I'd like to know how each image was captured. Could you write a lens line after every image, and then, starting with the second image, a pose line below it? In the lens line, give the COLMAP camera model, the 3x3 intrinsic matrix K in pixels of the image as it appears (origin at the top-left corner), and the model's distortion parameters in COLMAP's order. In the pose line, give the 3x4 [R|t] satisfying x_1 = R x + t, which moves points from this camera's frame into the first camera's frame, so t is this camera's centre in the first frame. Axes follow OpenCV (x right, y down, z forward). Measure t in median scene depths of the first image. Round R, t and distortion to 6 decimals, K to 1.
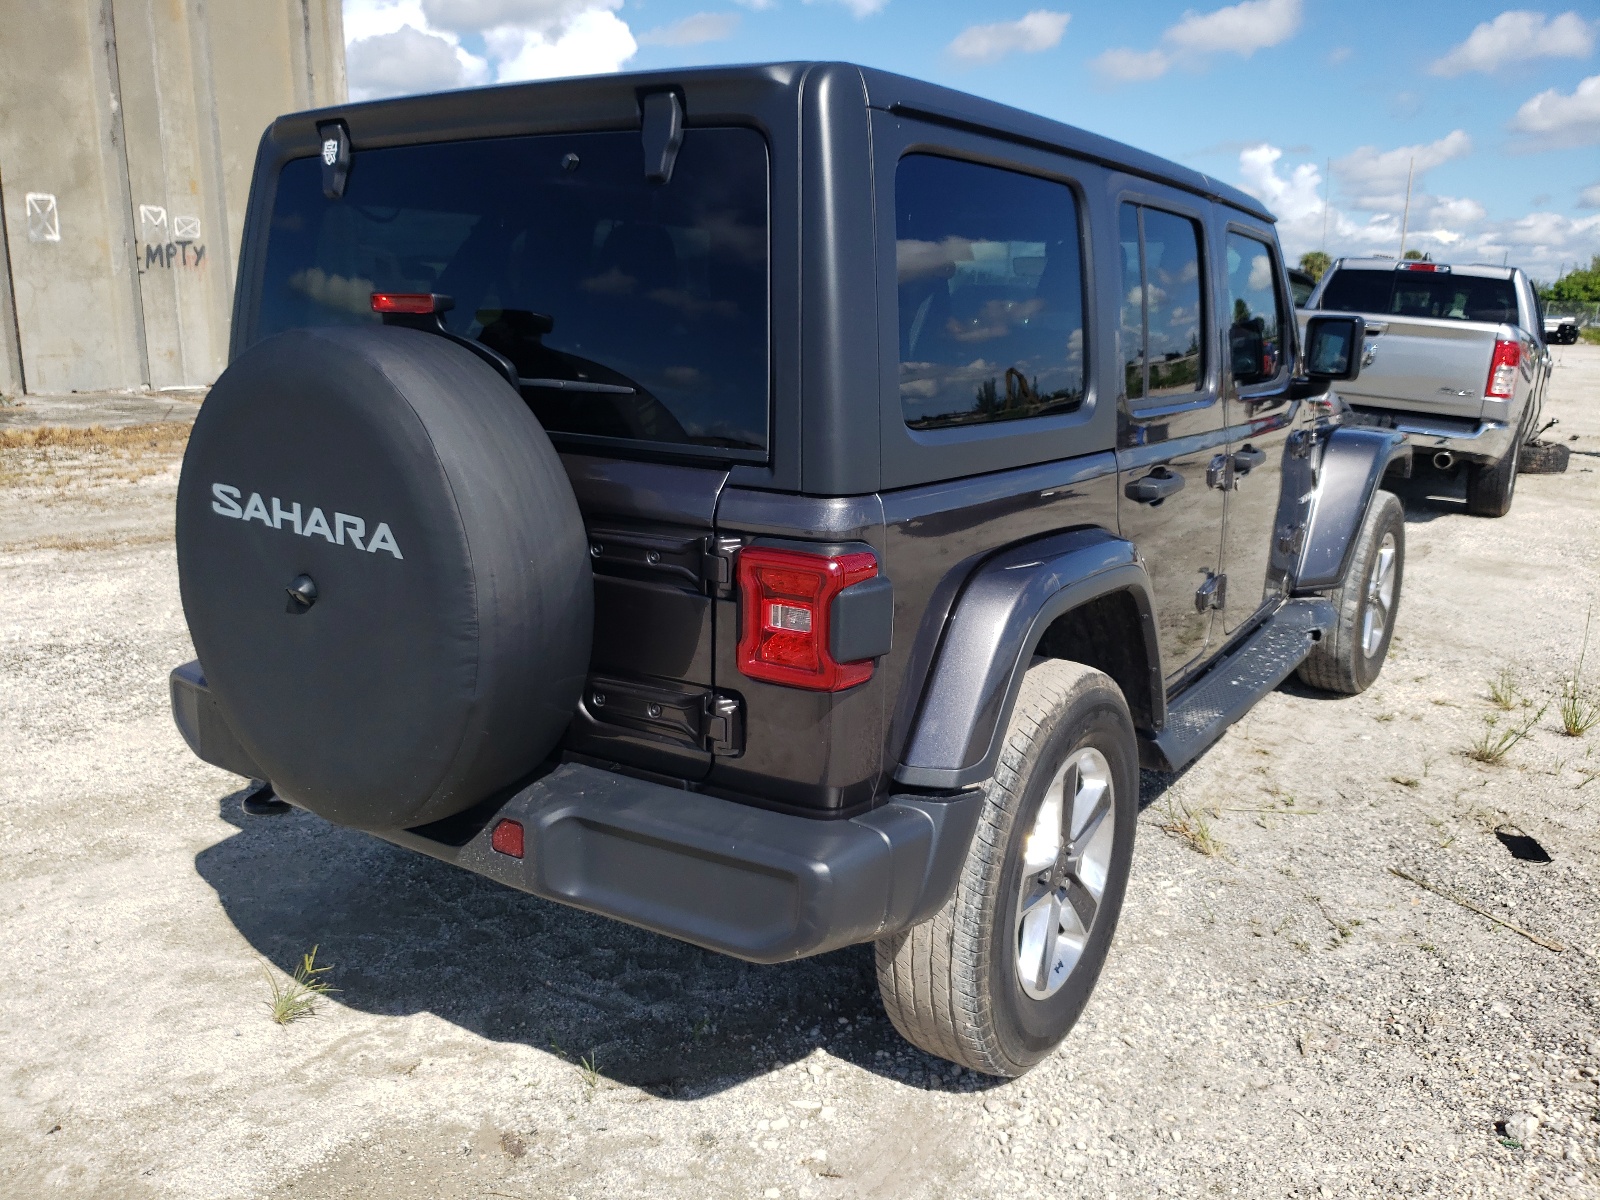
lens RADIAL K [[1290.9, 0, 800.0], [0, 1290.9, 600.0], [0, 0, 1]] dist [0.044569, 0.000198]
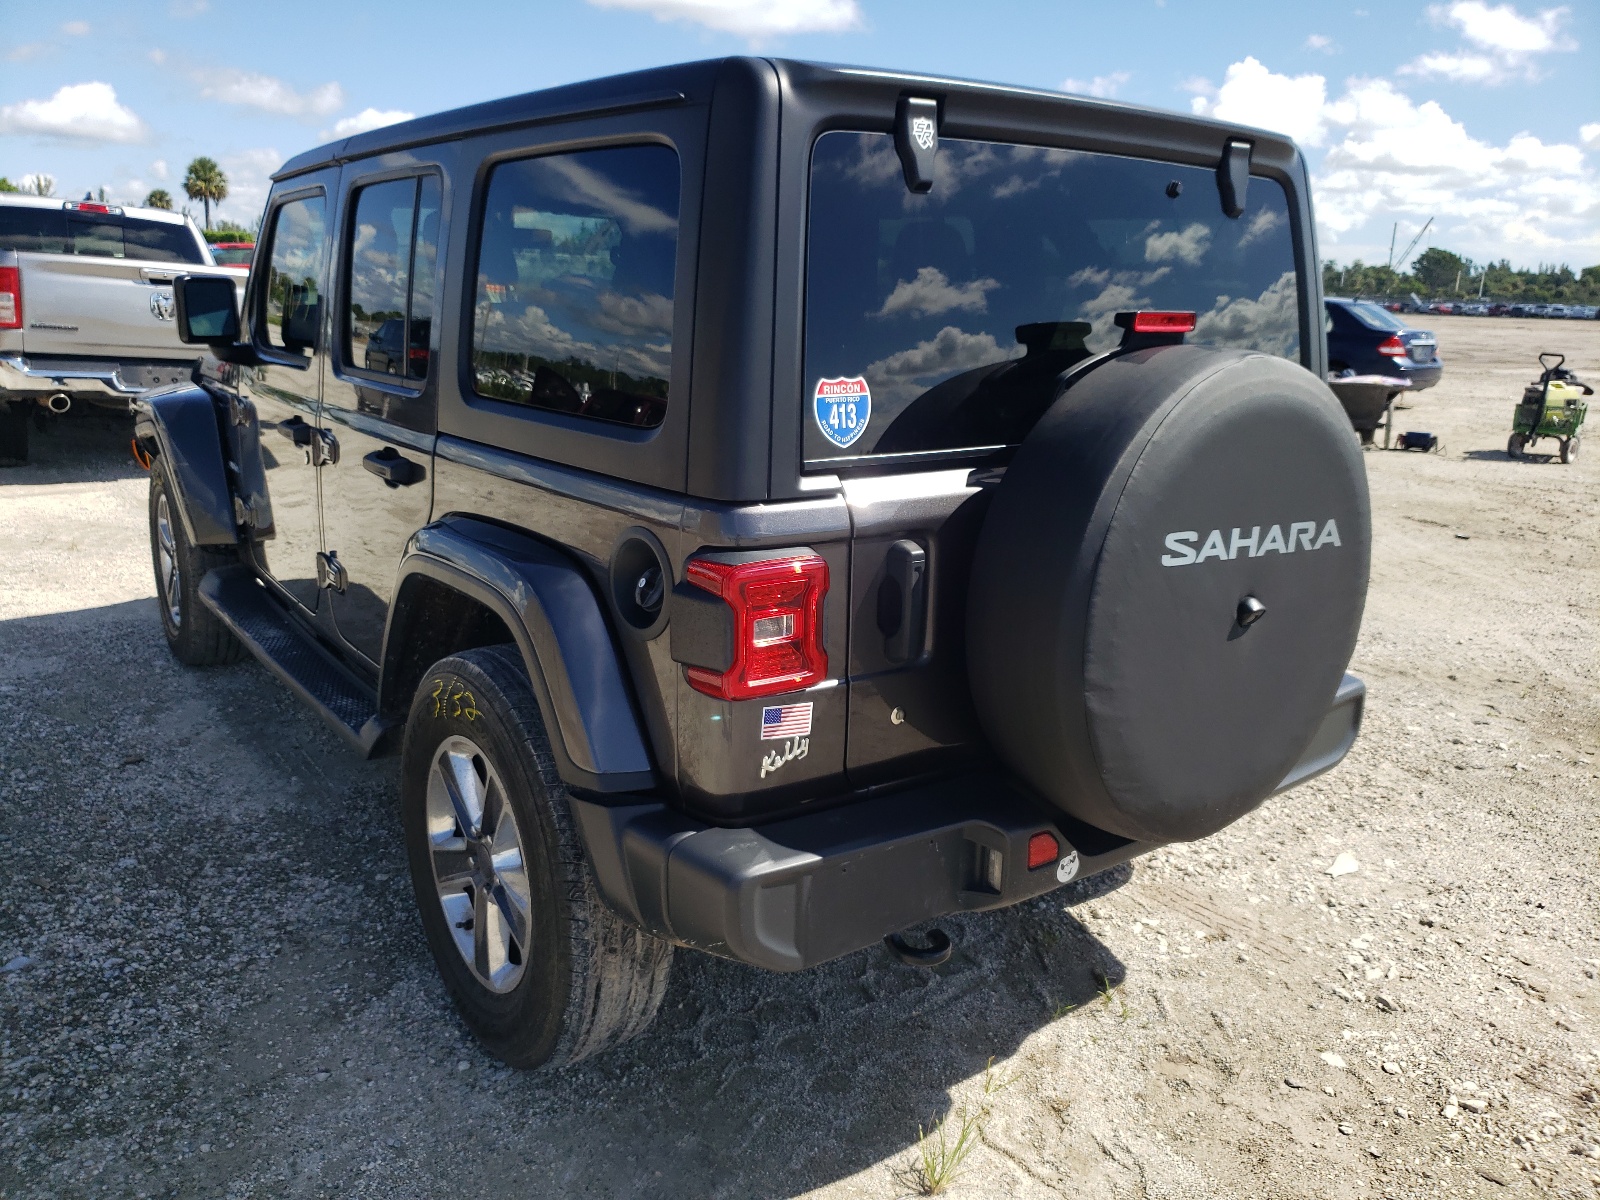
lens RADIAL K [[1324.9, 0, 800.0], [0, 1324.9, 600.0], [0, 0, 1]] dist [-0.038805, -0.002688]
pose [[0.309282, -0.246158, 0.918559, -1.380298], [0.189711, 0.962473, 0.194050, -0.271509], [-0.931855, 0.114245, 0.344375, 0.939533]]
